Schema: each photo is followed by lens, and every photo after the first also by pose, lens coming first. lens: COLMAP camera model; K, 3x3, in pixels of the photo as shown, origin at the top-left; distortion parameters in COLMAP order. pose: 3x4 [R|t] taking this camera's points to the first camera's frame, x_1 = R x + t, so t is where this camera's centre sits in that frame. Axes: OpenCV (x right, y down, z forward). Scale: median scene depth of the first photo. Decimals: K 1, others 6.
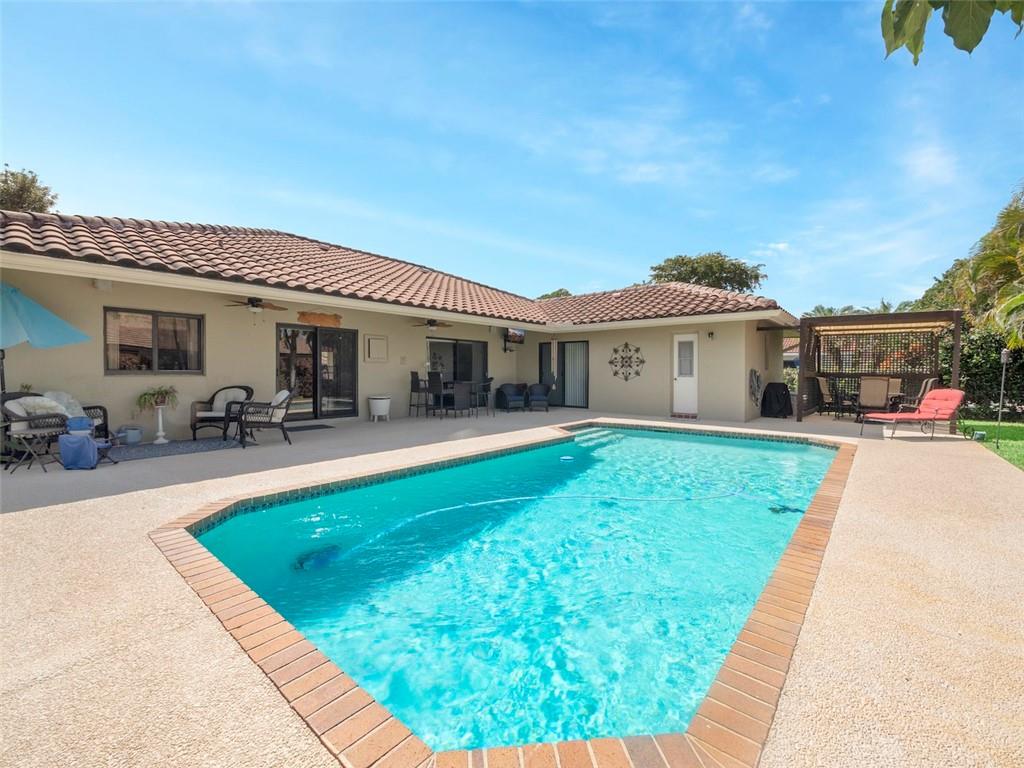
lens RADIAL K [[434.3, 0, 512.2], [0, 434.3, 379.1], [0, 0, 1]] dist [-0.000844, -0.000052]
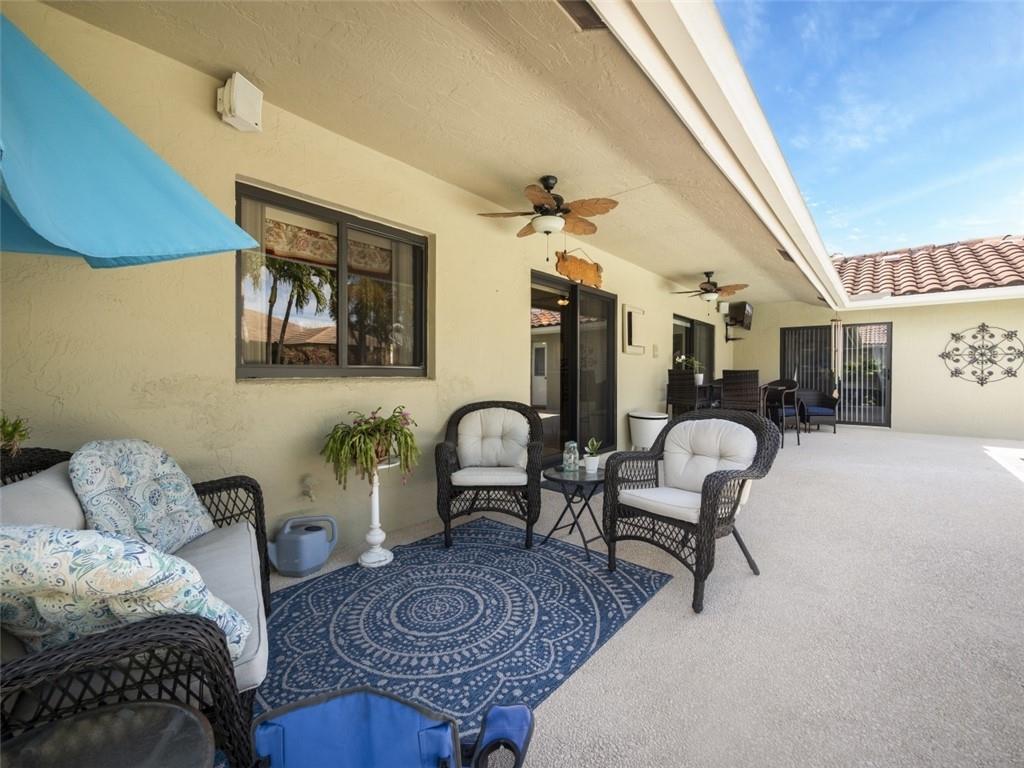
lens RADIAL K [[434.3, 0, 512.2], [0, 434.3, 379.1], [0, 0, 1]] dist [-0.000844, -0.000052]
pose [[0.999864, 0.000364, -0.016509, -0.449584], [-0.000312, 0.999995, 0.003137, -0.006934], [0.016510, -0.003131, 0.999859, 0.411841]]
